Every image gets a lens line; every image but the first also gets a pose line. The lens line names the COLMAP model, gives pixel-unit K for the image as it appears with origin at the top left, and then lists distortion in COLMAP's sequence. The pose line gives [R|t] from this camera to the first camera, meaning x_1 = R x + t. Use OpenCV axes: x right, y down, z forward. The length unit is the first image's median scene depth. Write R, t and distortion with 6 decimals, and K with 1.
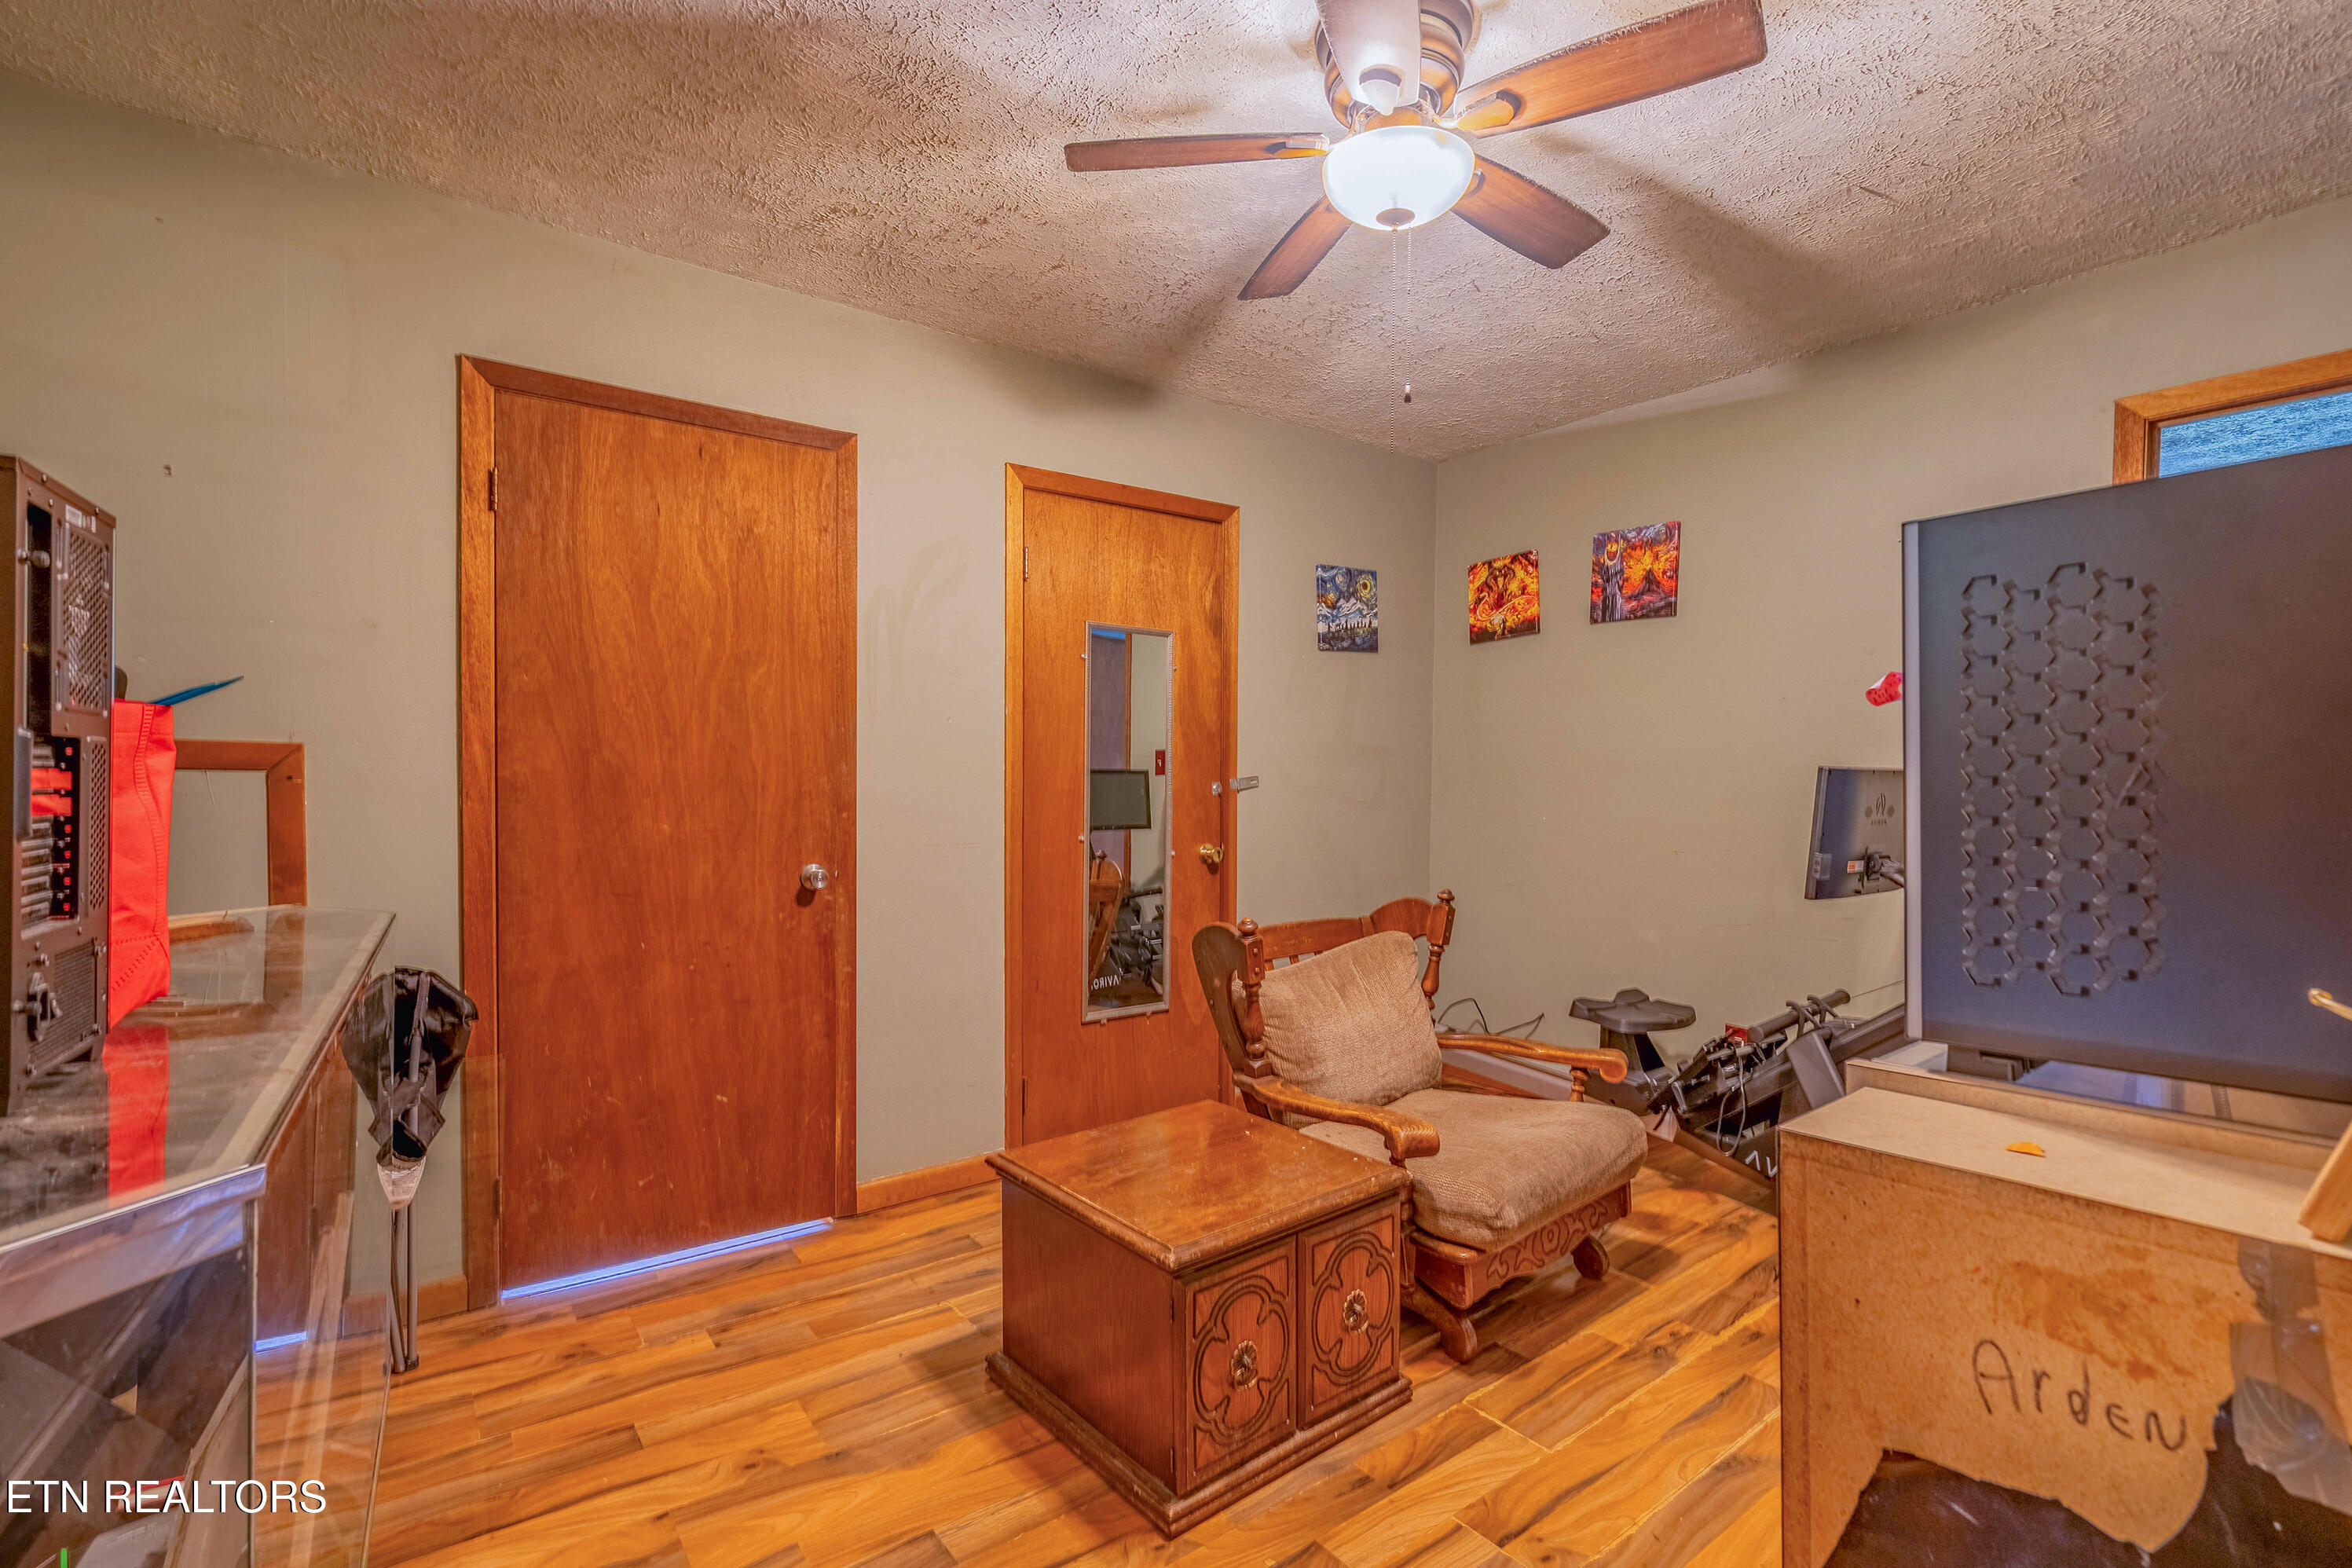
lens RADIAL K [[1088.8, 0, 1174.6], [0, 1088.8, 777.7], [0, 0, 1]] dist [0.000118, 0.000004]
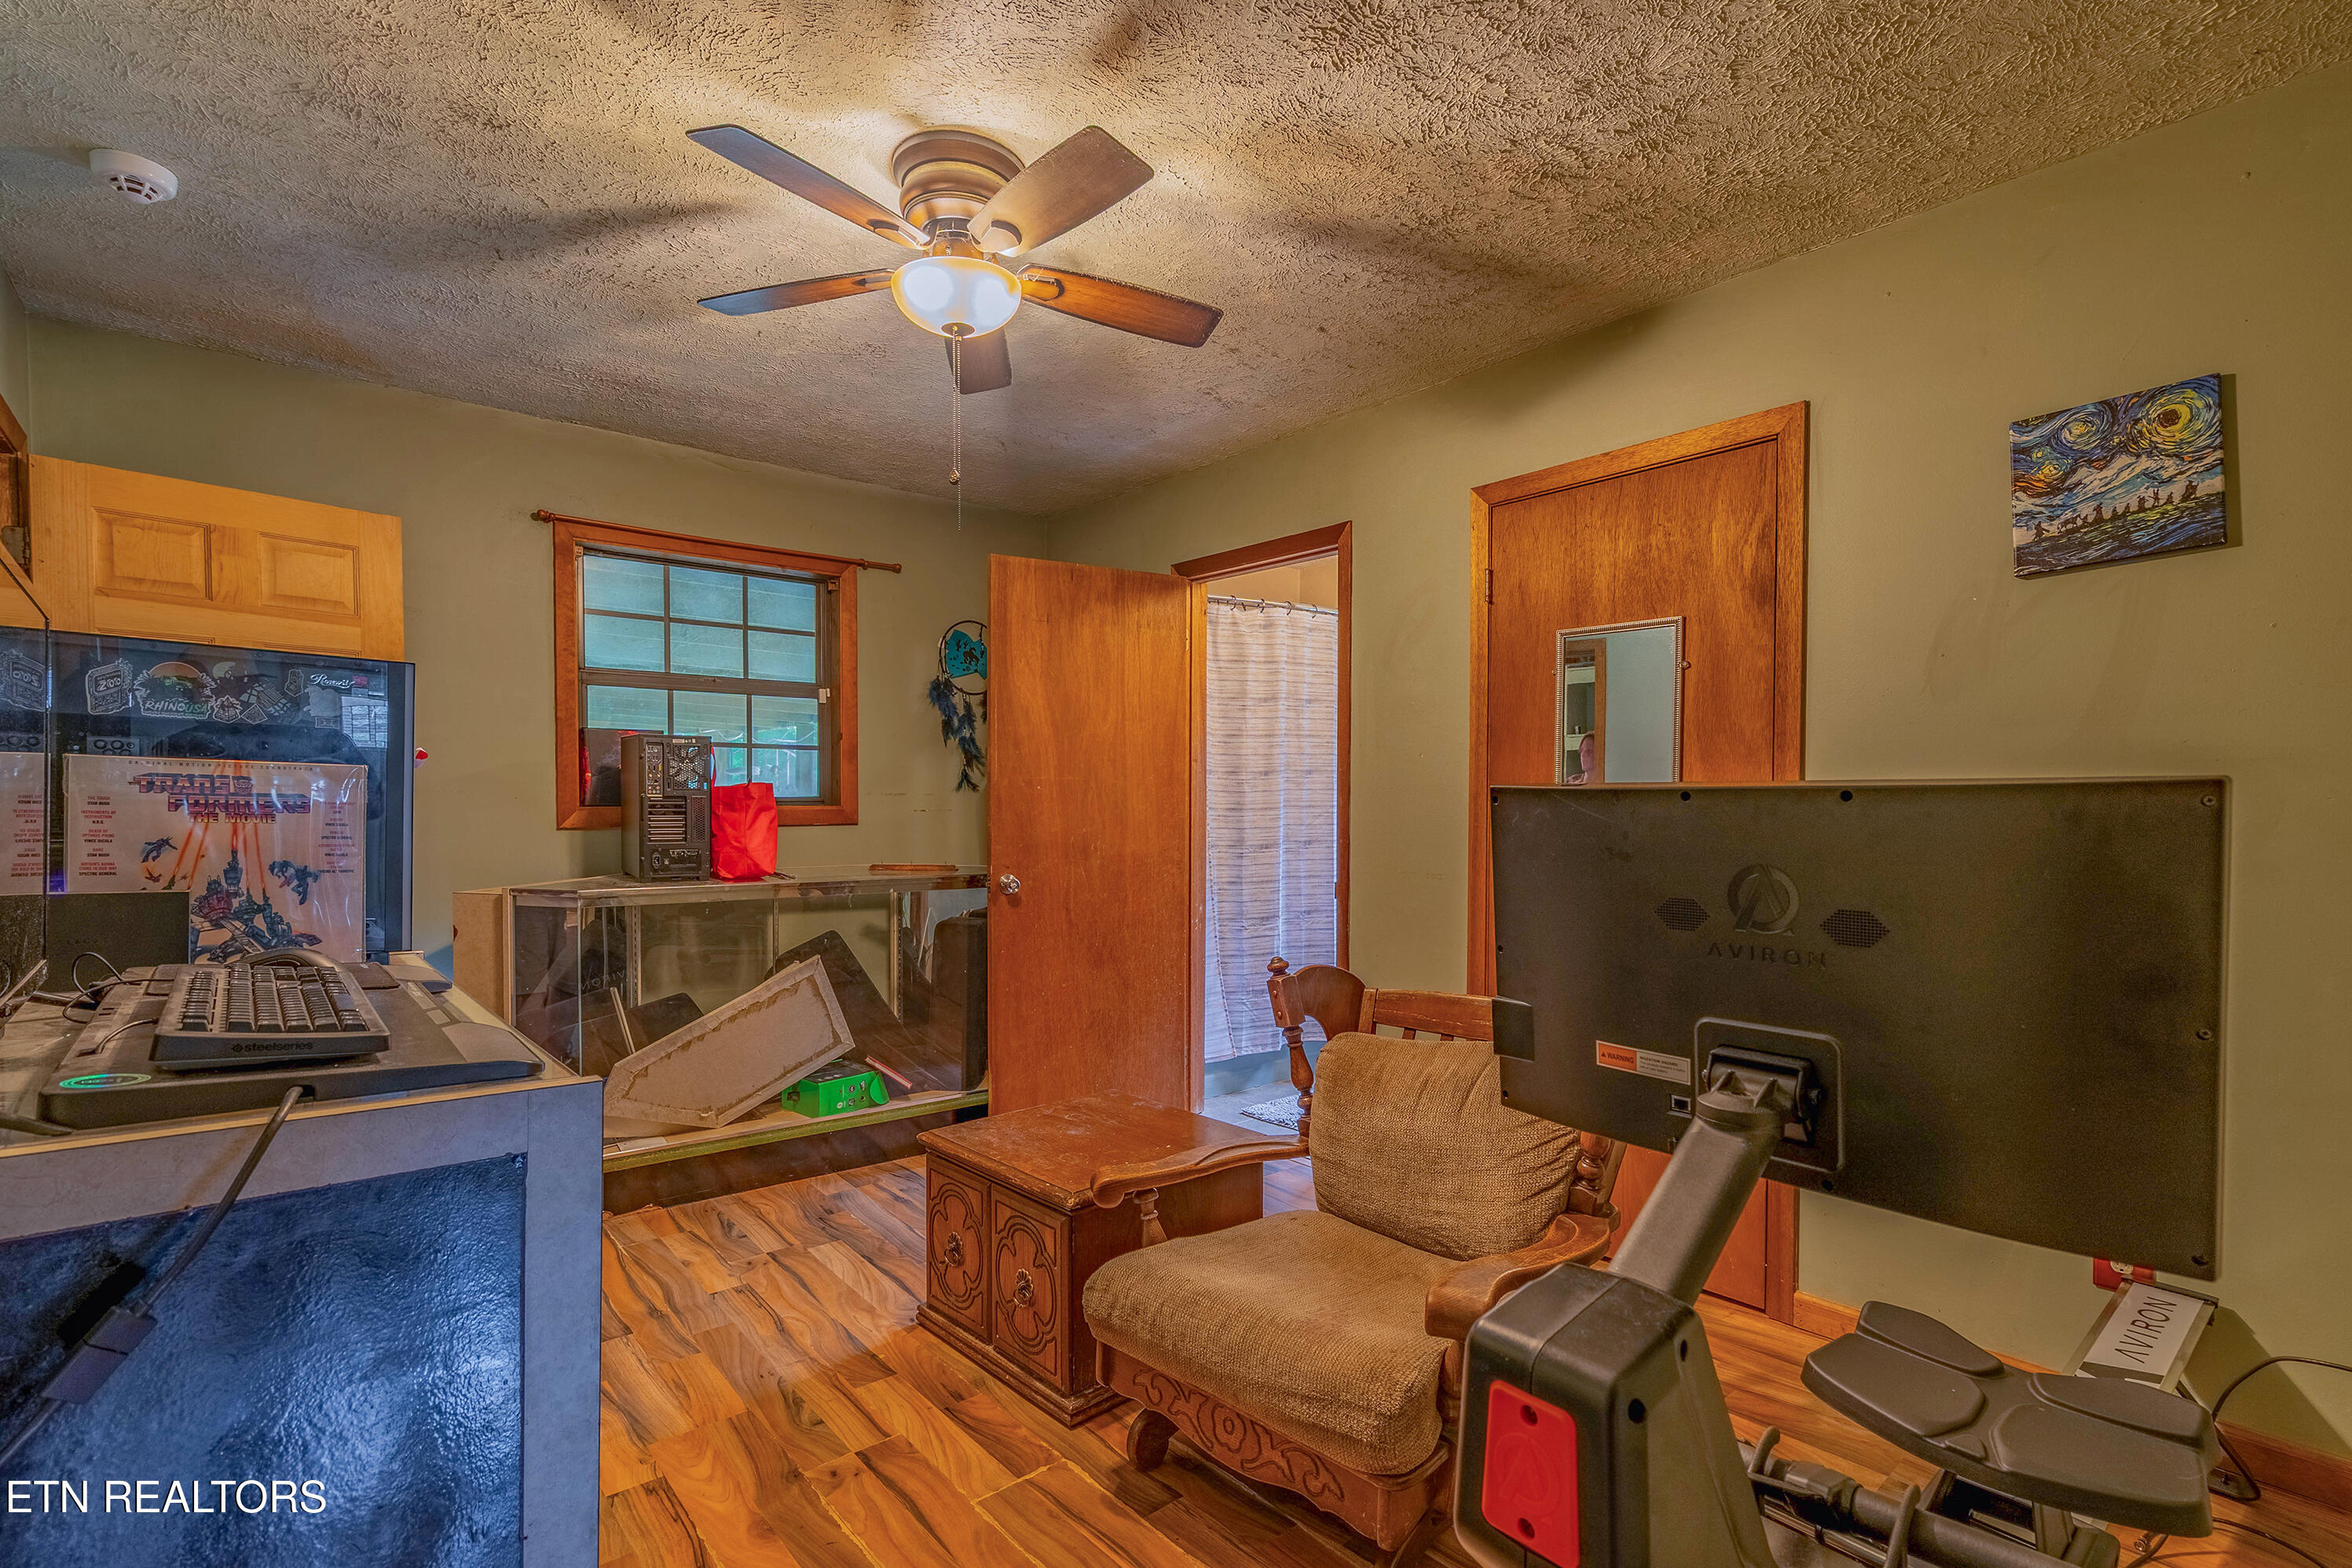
lens RADIAL K [[1088.8, 0, 1175.6], [0, 1088.8, 801.6], [0, 0, 1]] dist [0.000118, 0.000004]
pose [[0.049657, -0.004620, -0.998756, 0.780472], [-0.004472, 0.999978, -0.004848, -0.002440], [0.998756, 0.004707, 0.049635, 0.662646]]
